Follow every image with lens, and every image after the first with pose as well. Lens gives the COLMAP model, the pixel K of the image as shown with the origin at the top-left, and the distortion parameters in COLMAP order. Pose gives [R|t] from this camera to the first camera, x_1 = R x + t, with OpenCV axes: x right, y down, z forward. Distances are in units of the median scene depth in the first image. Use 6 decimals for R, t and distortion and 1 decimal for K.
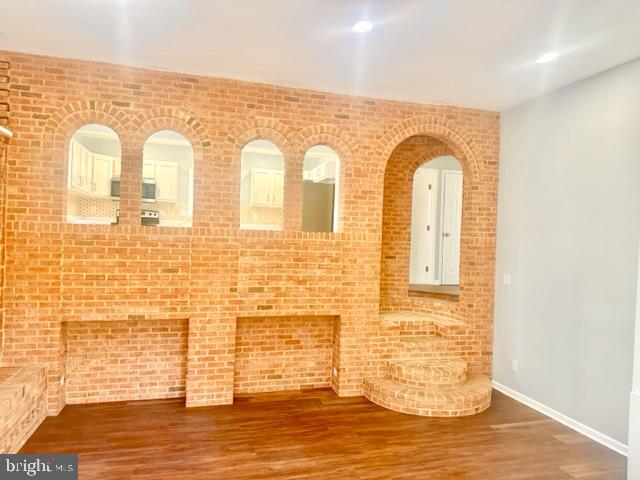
lens RADIAL K [[453.3, 0, 324.0], [0, 453.3, 237.2], [0, 0, 1]] dist [0.071205, -0.084810]
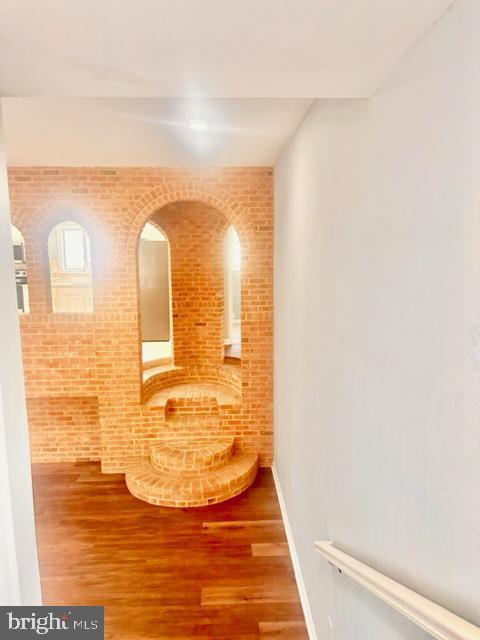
lens RADIAL K [[453.3, 0, 296.0], [0, 453.3, 301.8], [0, 0, 1]] dist [0.071205, -0.084810]
pose [[0.972812, -0.007201, -0.231483, 0.676592], [0.039312, 0.990146, 0.134409, -0.146910], [0.228234, -0.139855, 0.963509, 0.158659]]
